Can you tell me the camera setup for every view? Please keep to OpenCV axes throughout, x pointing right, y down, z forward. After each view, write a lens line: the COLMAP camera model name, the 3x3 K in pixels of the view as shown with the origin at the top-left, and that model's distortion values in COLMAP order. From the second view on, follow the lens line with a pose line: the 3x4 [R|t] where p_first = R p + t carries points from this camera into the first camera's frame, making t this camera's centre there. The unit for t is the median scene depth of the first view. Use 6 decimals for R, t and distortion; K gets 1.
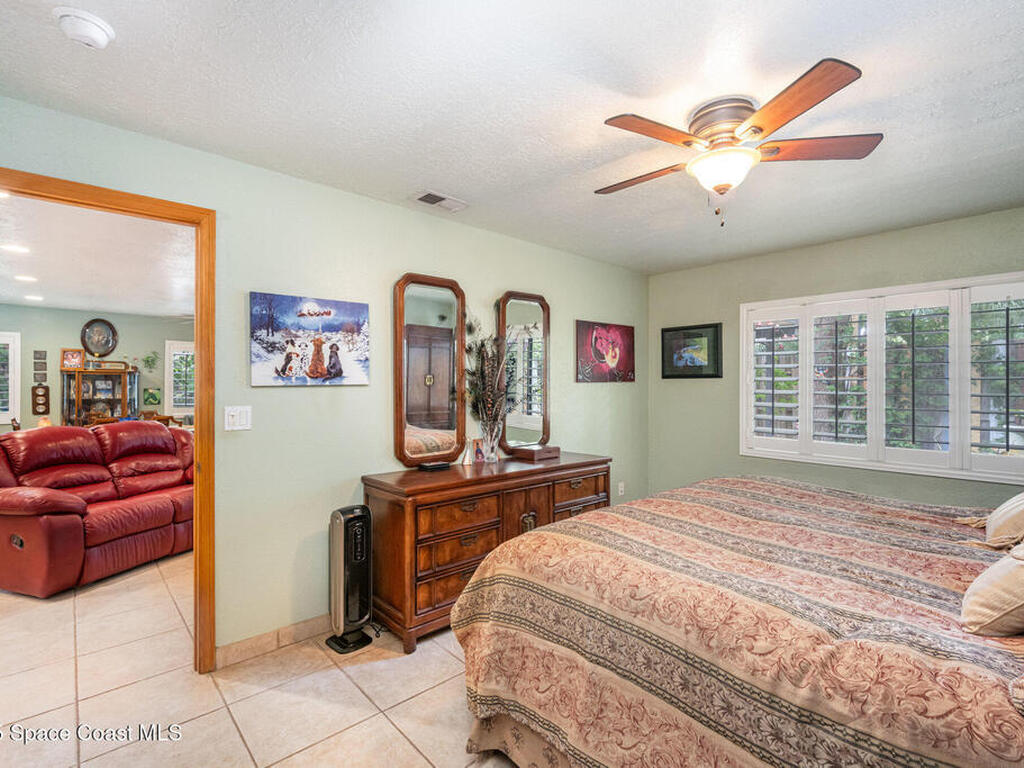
lens RADIAL K [[491.4, 0, 512.0], [0, 491.4, 384.0], [0, 0, 1]] dist [0.000224, -0.000062]
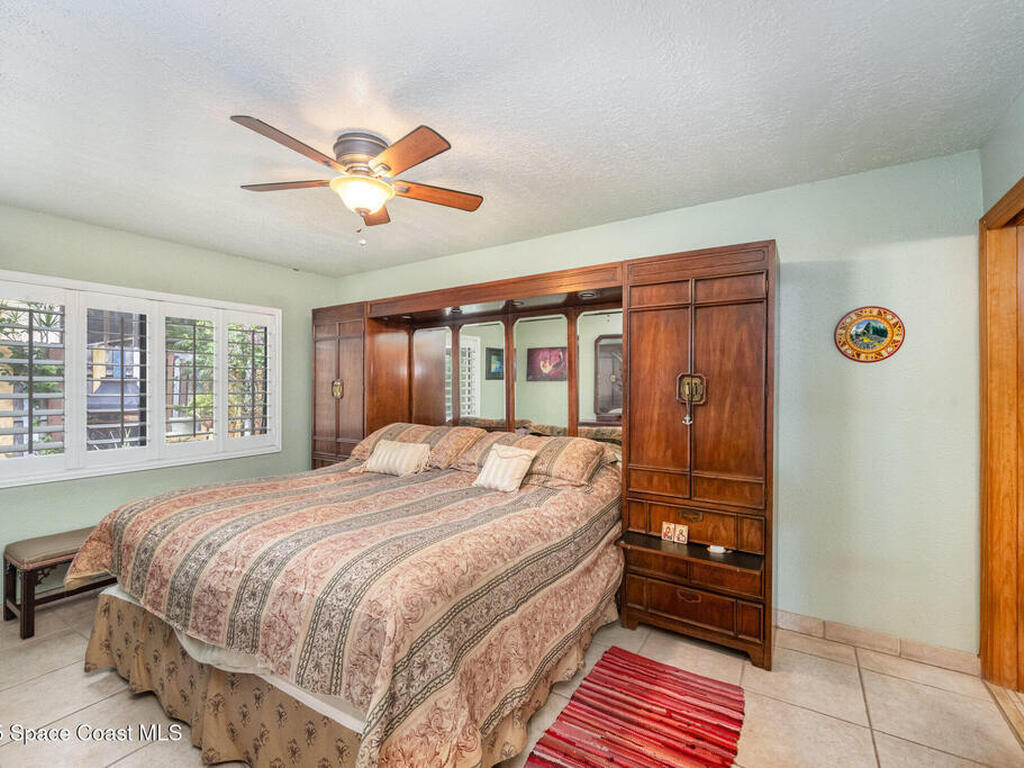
lens RADIAL K [[461.6, 0, 512.0], [0, 461.6, 378.8], [0, 0, 1]] dist [-0.003391, -0.000455]
pose [[-0.274293, 0.012072, 0.961570, -0.782180], [-0.000145, 0.999921, -0.012595, -0.001548], [-0.961646, -0.003594, -0.274270, 1.090247]]
